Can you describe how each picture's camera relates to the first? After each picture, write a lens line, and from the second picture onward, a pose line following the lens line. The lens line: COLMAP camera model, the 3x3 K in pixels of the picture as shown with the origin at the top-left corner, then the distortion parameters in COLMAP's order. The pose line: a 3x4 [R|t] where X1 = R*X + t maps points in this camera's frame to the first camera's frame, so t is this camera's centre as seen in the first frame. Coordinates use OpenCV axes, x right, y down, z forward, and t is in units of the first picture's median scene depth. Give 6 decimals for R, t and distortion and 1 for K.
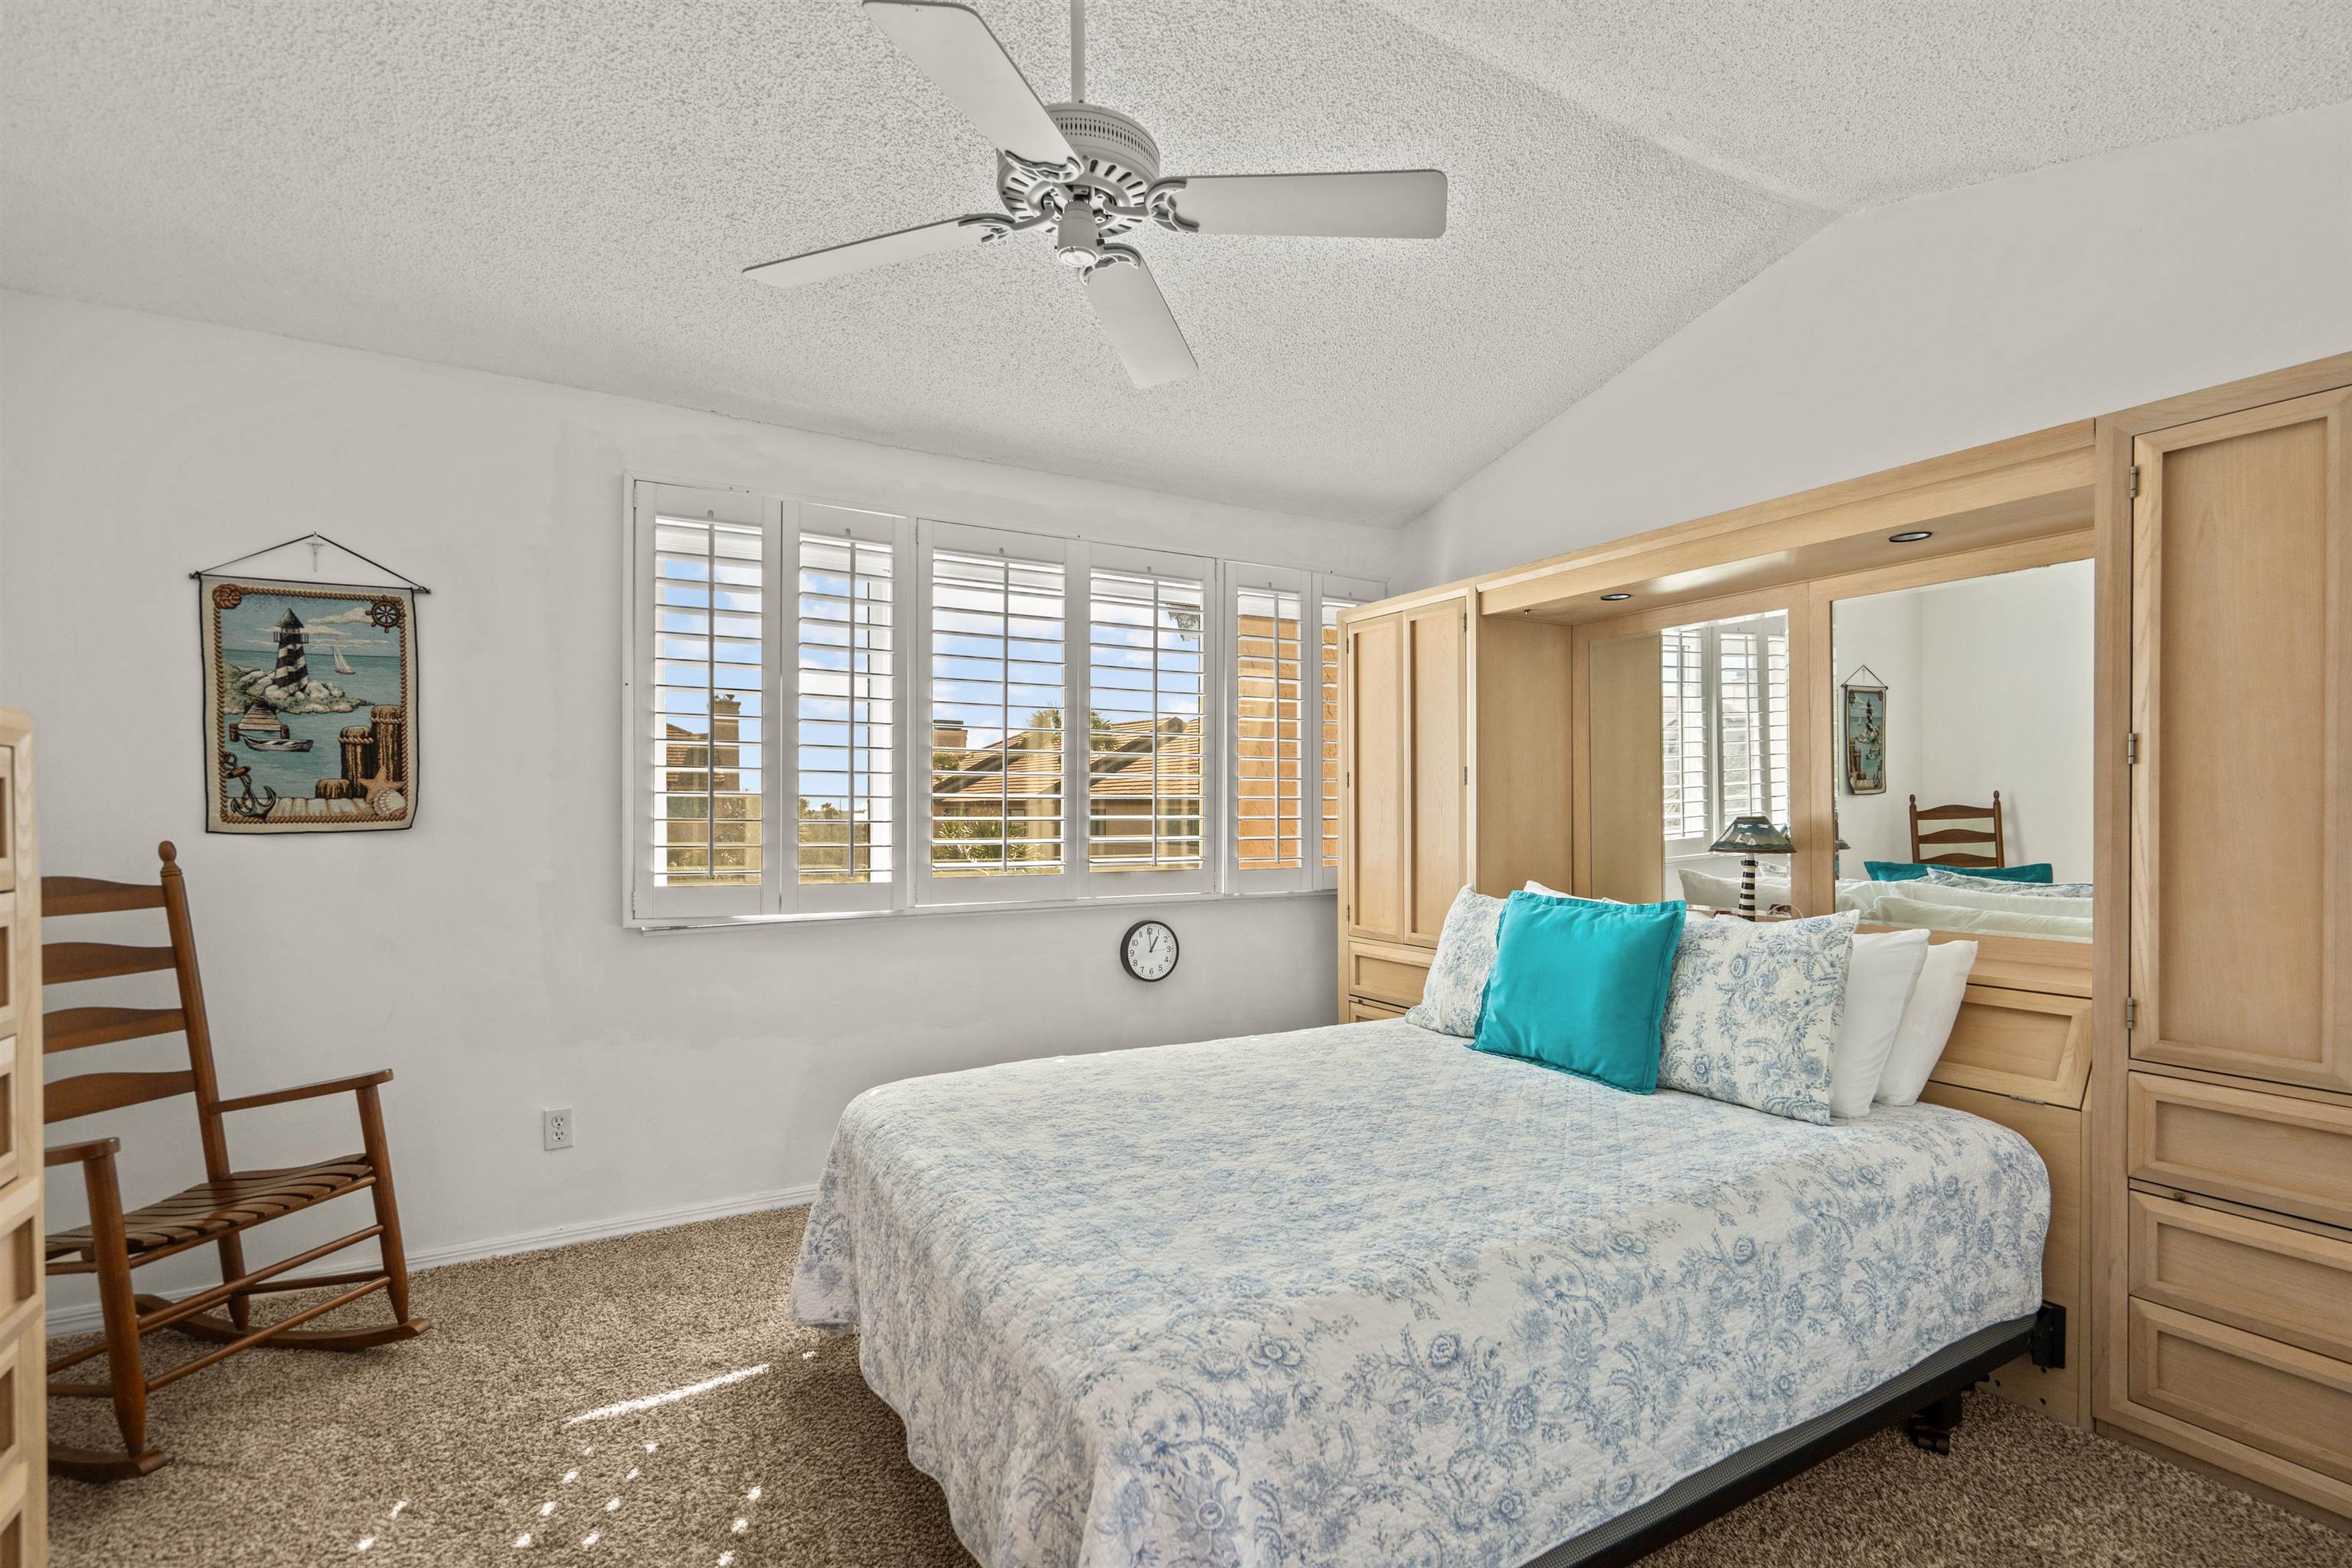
lens RADIAL K [[1089.9, 0, 1179.8], [0, 1089.9, 834.5], [0, 0, 1]] dist [-0.005795, -0.000449]
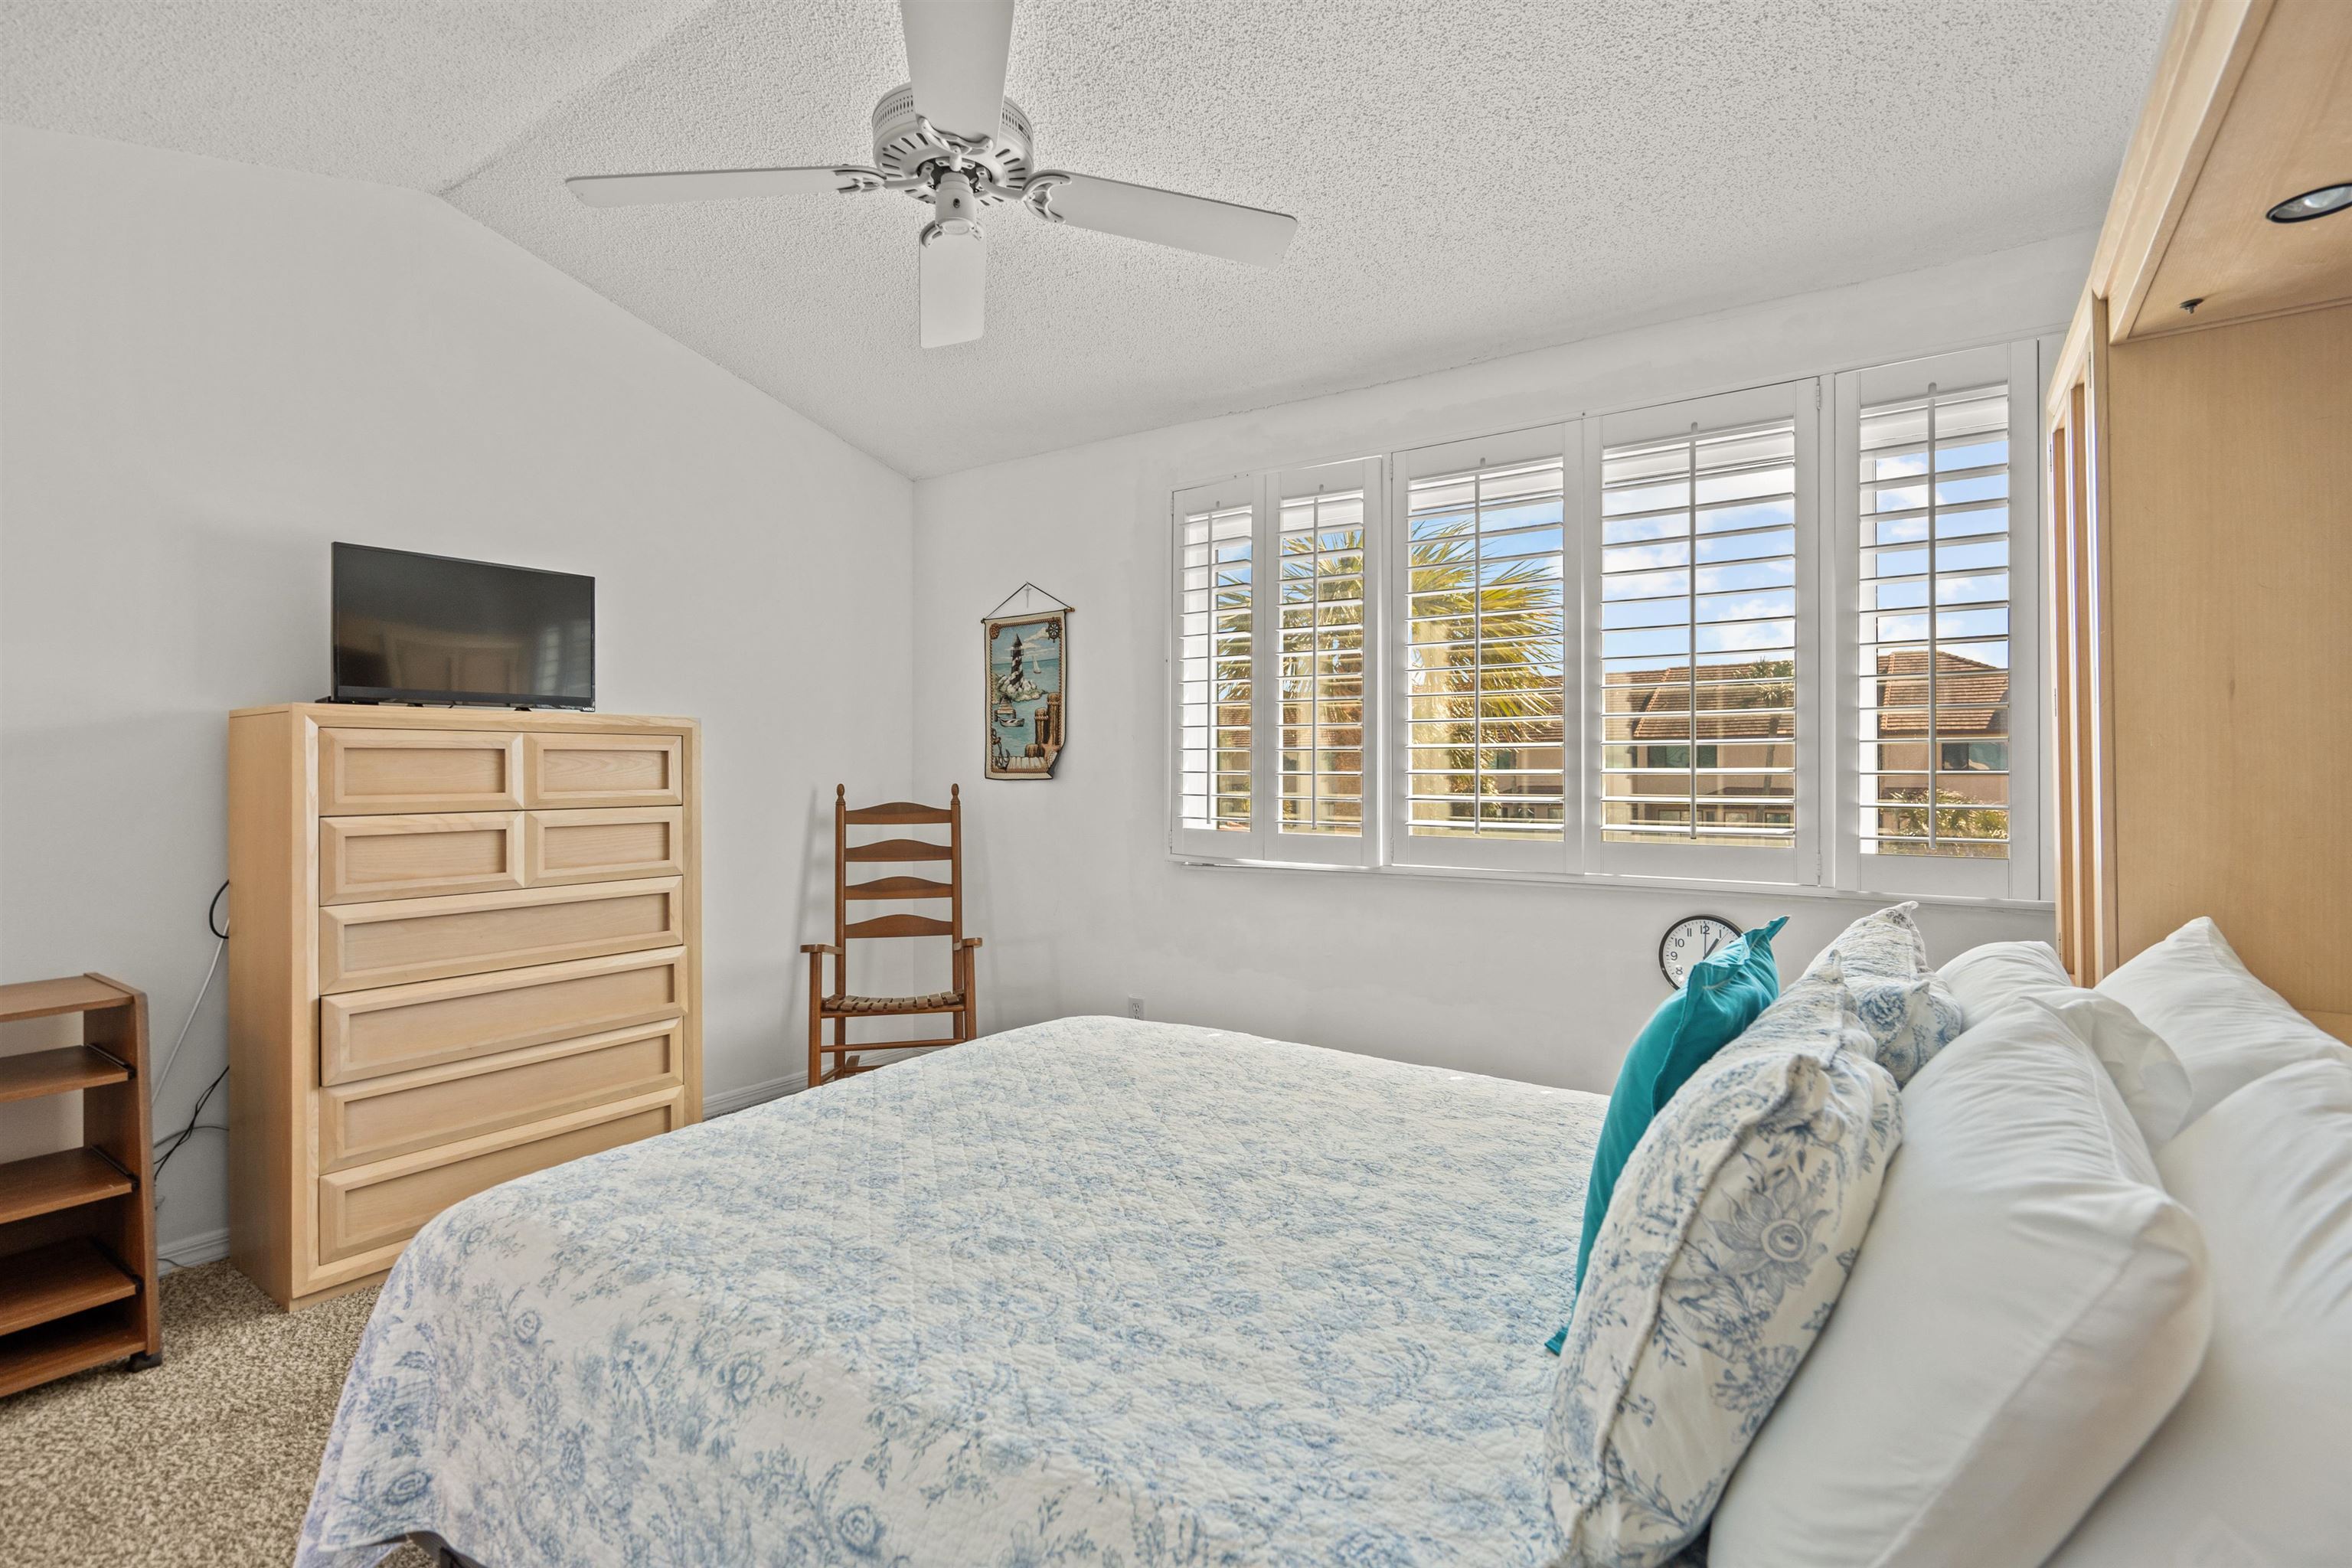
lens RADIAL K [[1081.8, 0, 1176.0], [0, 1081.8, 784.0], [0, 0, 1]] dist [-0.002127, 0.000080]
pose [[0.428144, 0.013878, -0.903604, 0.737722], [-0.015348, 0.999850, 0.008085, -0.012379], [0.903580, 0.010407, 0.428292, 0.605006]]
